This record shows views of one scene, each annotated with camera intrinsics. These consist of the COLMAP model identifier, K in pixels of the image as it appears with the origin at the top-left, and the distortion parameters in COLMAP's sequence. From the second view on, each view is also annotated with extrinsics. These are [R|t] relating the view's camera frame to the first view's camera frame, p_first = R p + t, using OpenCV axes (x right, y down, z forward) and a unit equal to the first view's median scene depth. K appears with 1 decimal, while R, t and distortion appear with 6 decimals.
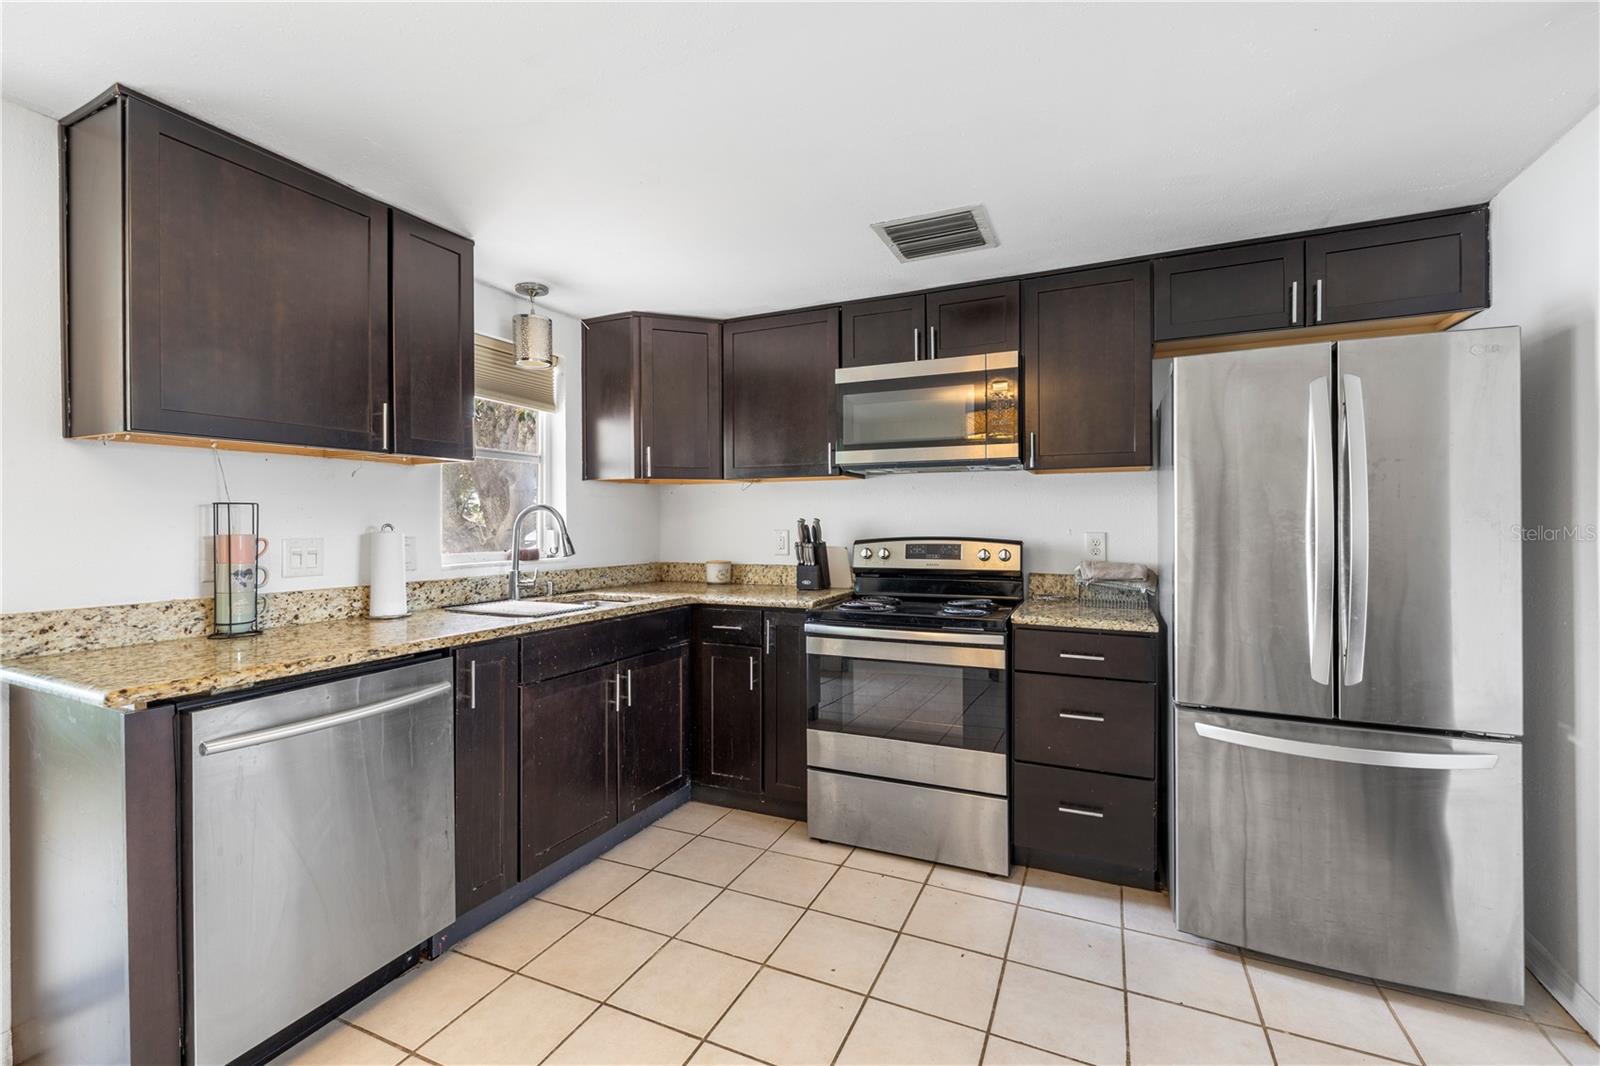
lens RADIAL K [[675.4, 0, 797.8], [0, 675.4, 526.4], [0, 0, 1]] dist [0.000269, 0.000381]
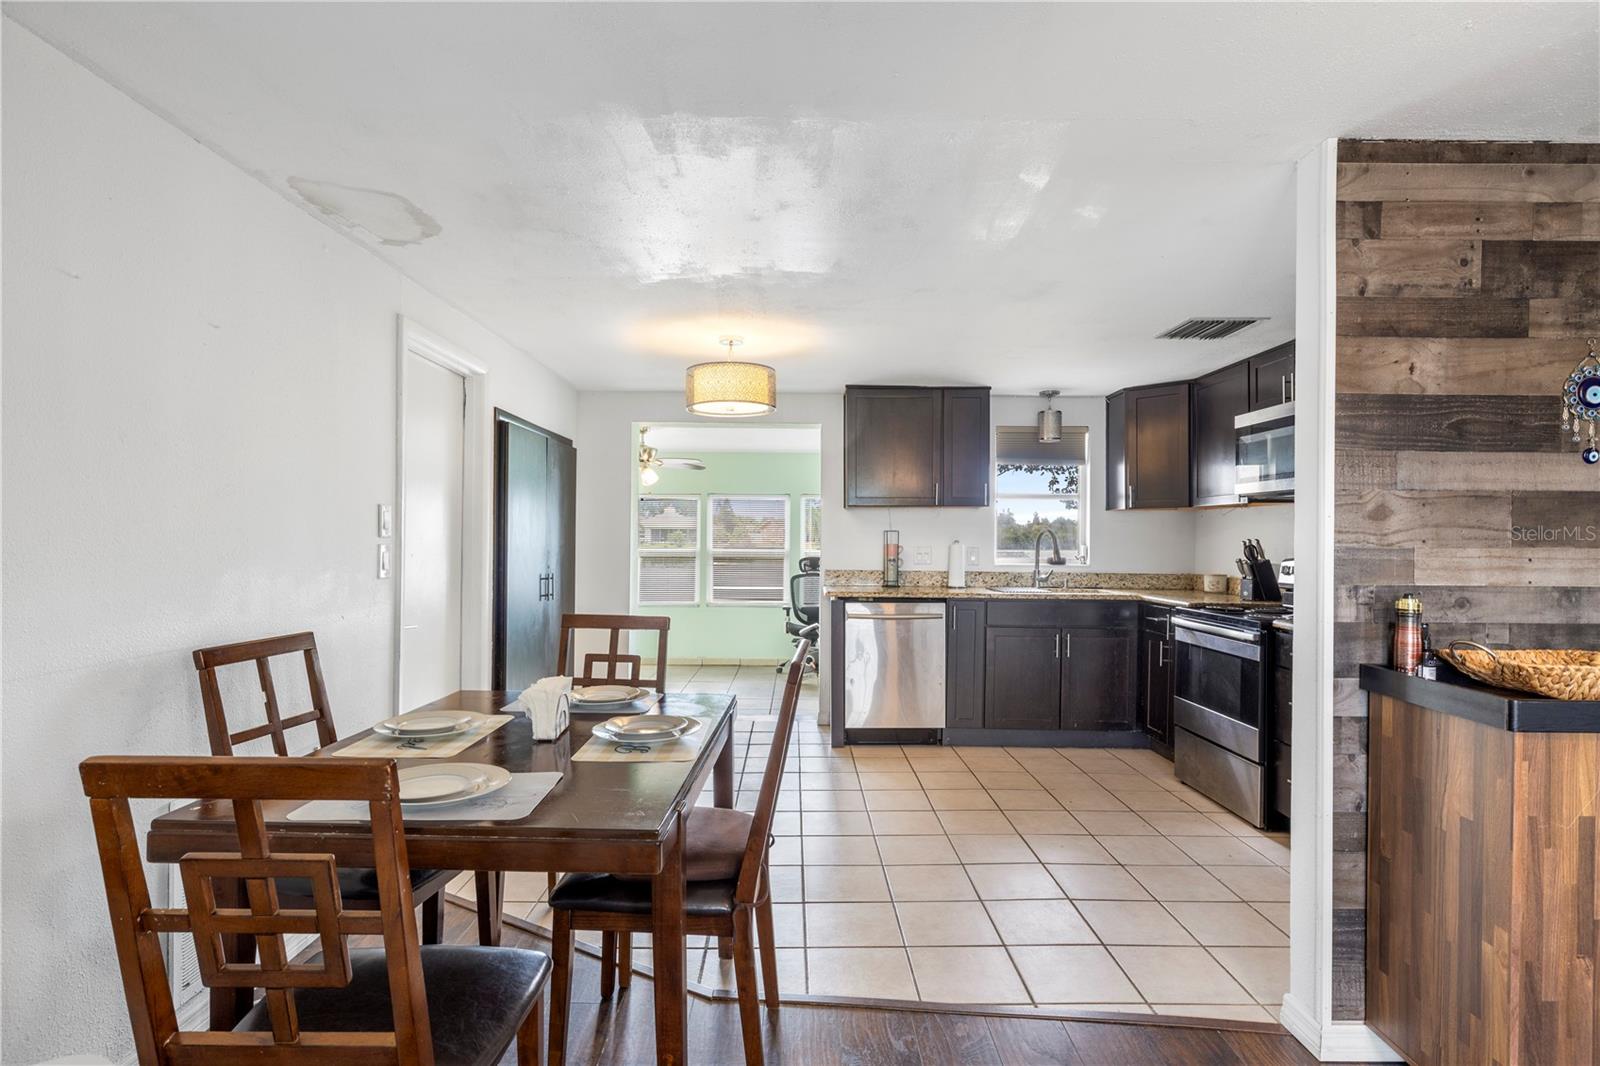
lens RADIAL K [[830.4, 0, 801.4], [0, 830.4, 534.0], [0, 0, 1]] dist [0.004222, 0.000883]
pose [[0.428533, 0.002640, -0.903522, 1.251978], [-0.011530, 0.999930, -0.002546, -0.009708], [0.903453, 0.011509, 0.428533, -0.403239]]
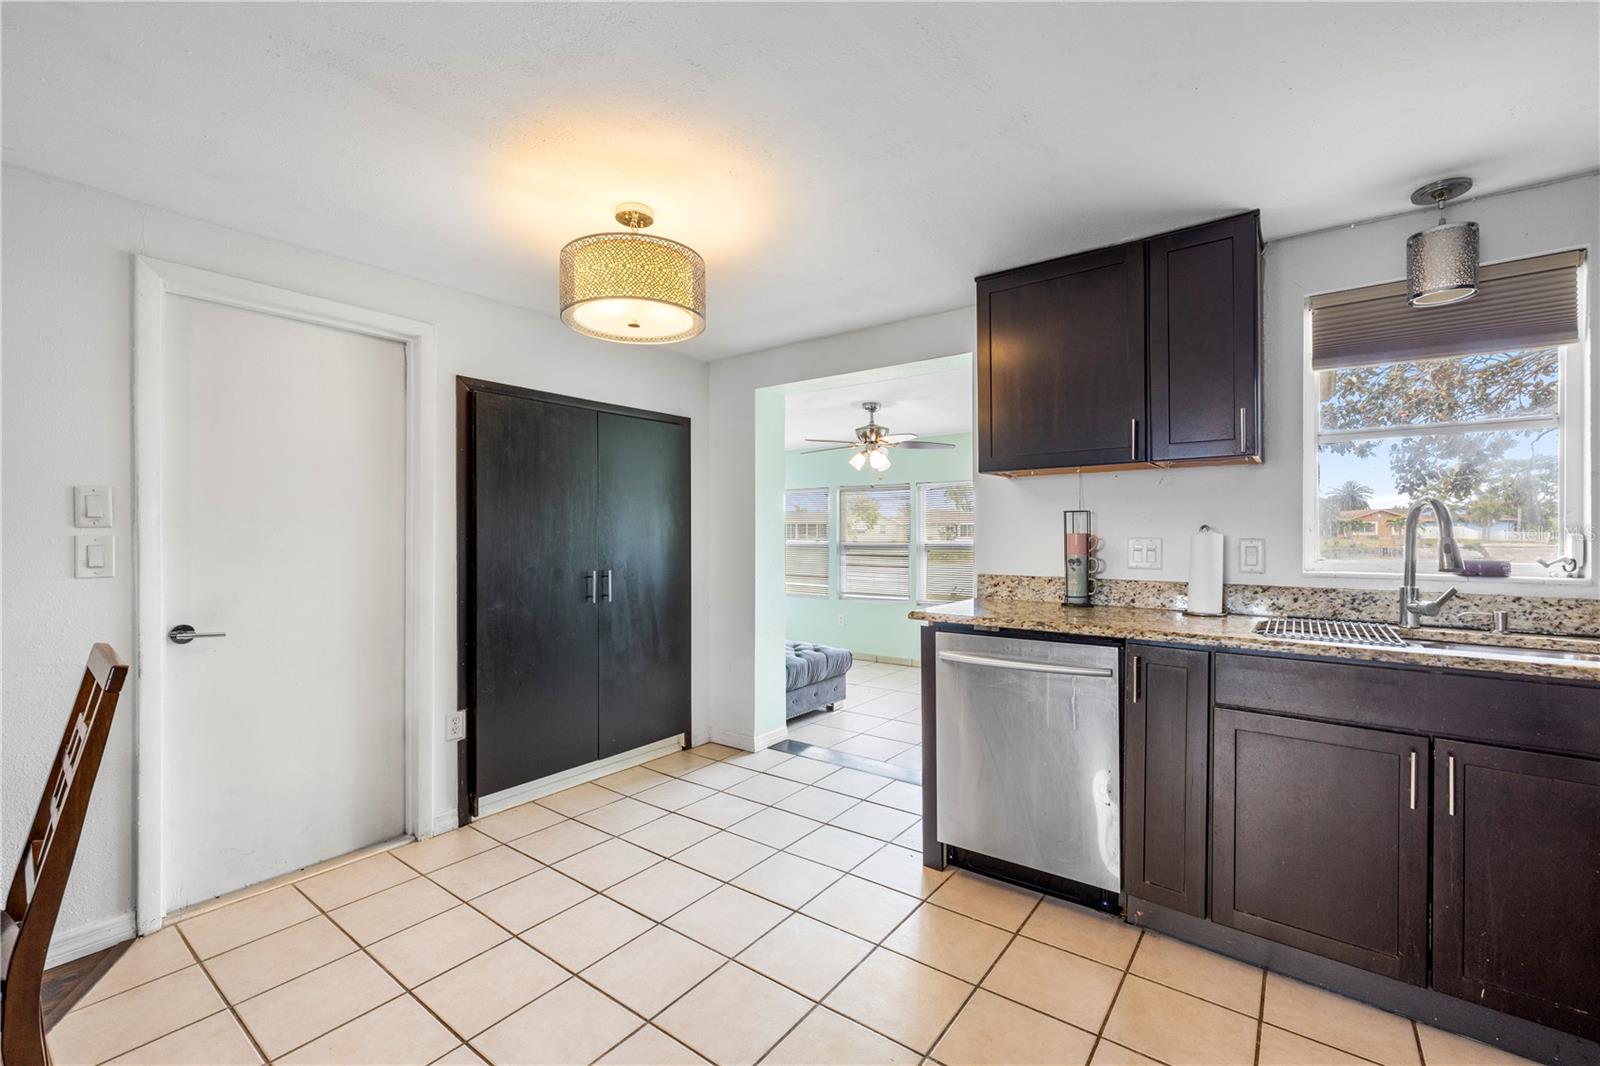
lens RADIAL K [[675.4, 0, 794.9], [0, 675.4, 532.9], [0, 0, 1]] dist [0.000269, 0.000381]
pose [[-0.220794, 0.005968, -0.975302, 0.497018], [0.000365, 0.999982, 0.006036, 0.001460], [0.975320, 0.000977, -0.220792, 0.554015]]
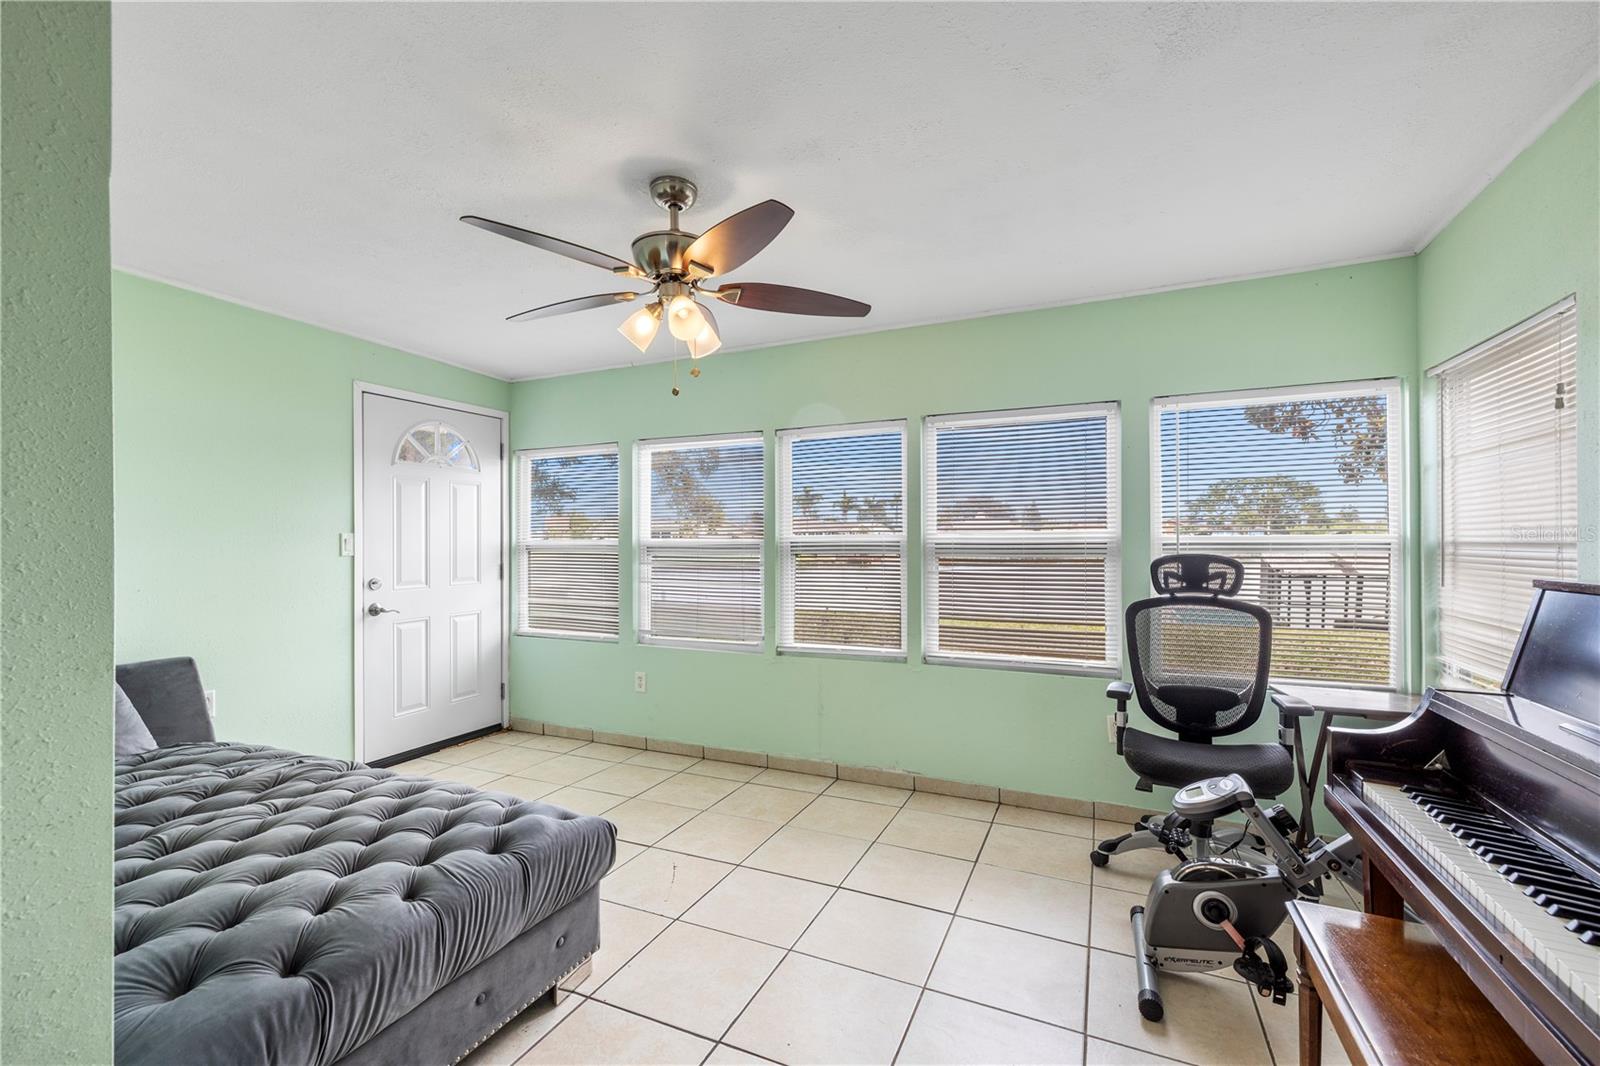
lens RADIAL K [[675.4, 0, 797.1], [0, 675.4, 539.0], [0, 0, 1]] dist [0.000269, 0.000381]
pose [[0.009383, -0.001179, -0.999955, -0.745903], [-0.000899, 0.999999, -0.001188, 0.053886], [0.999956, 0.000910, 0.009382, 0.470422]]
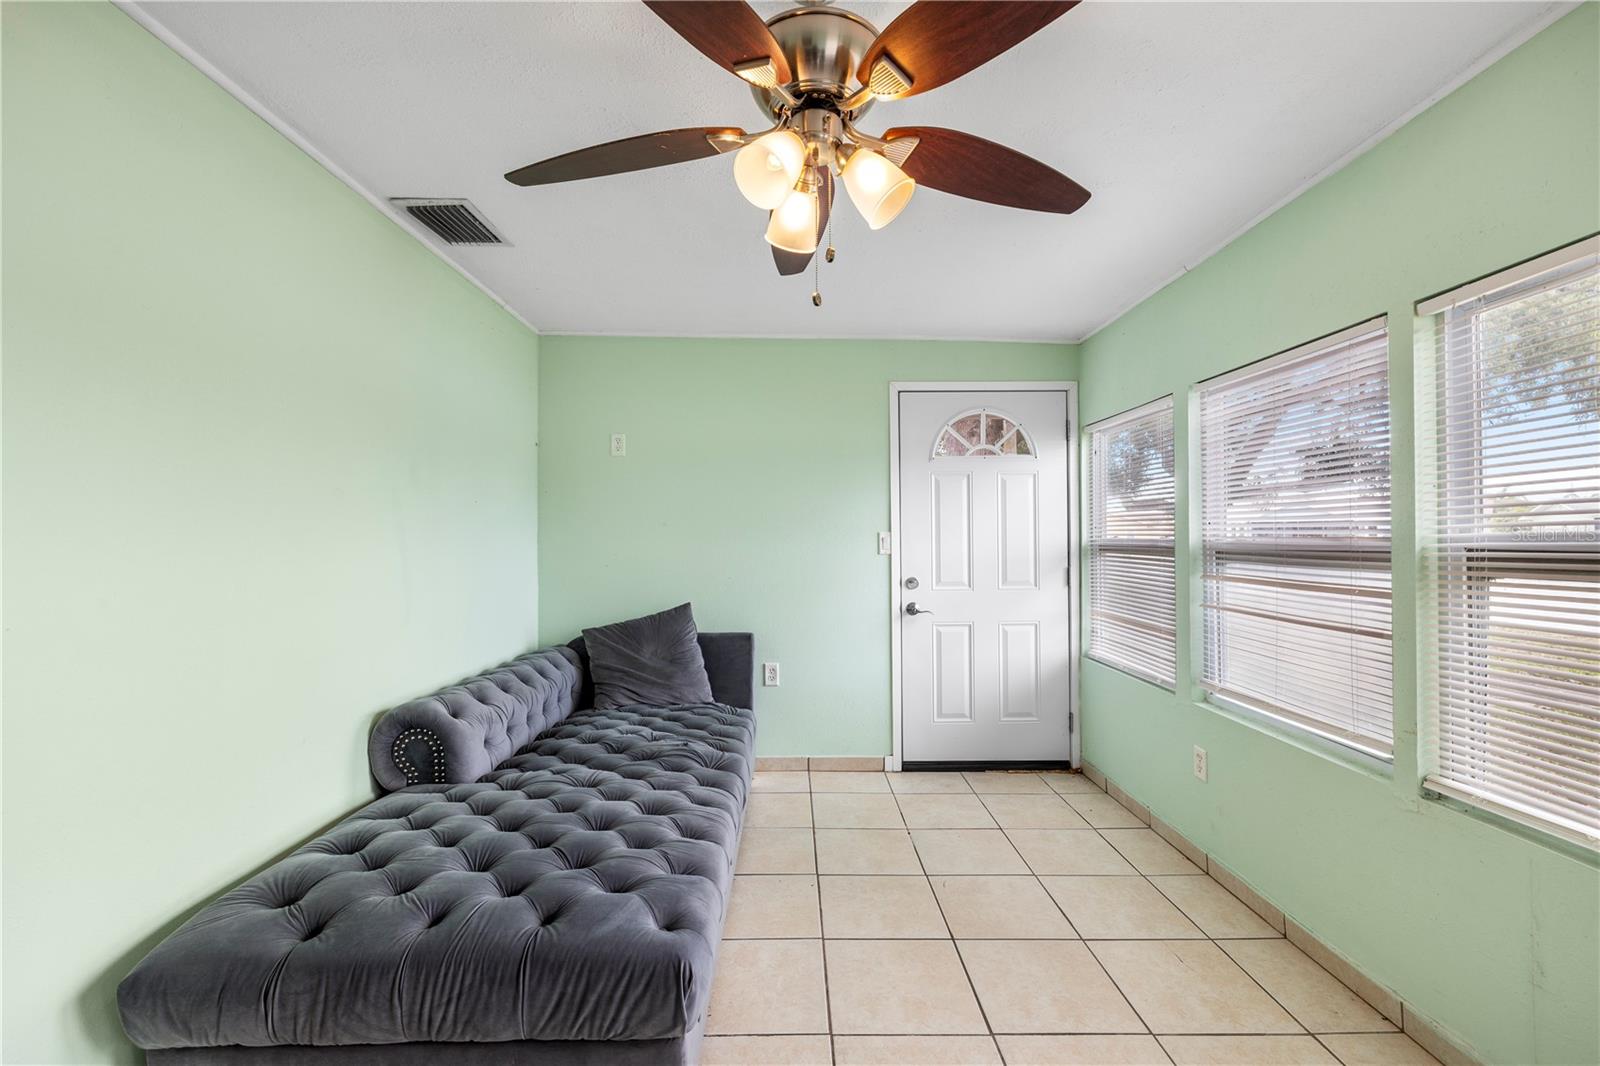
lens RADIAL K [[675.4, 0, 799.8], [0, 675.4, 534.4], [0, 0, 1]] dist [0.000269, 0.000381]
pose [[-0.901623, 0.002175, -0.432518, -1.360293], [0.002292, 0.999997, 0.000251, 0.045202], [0.432518, -0.000766, -0.901625, 0.768488]]
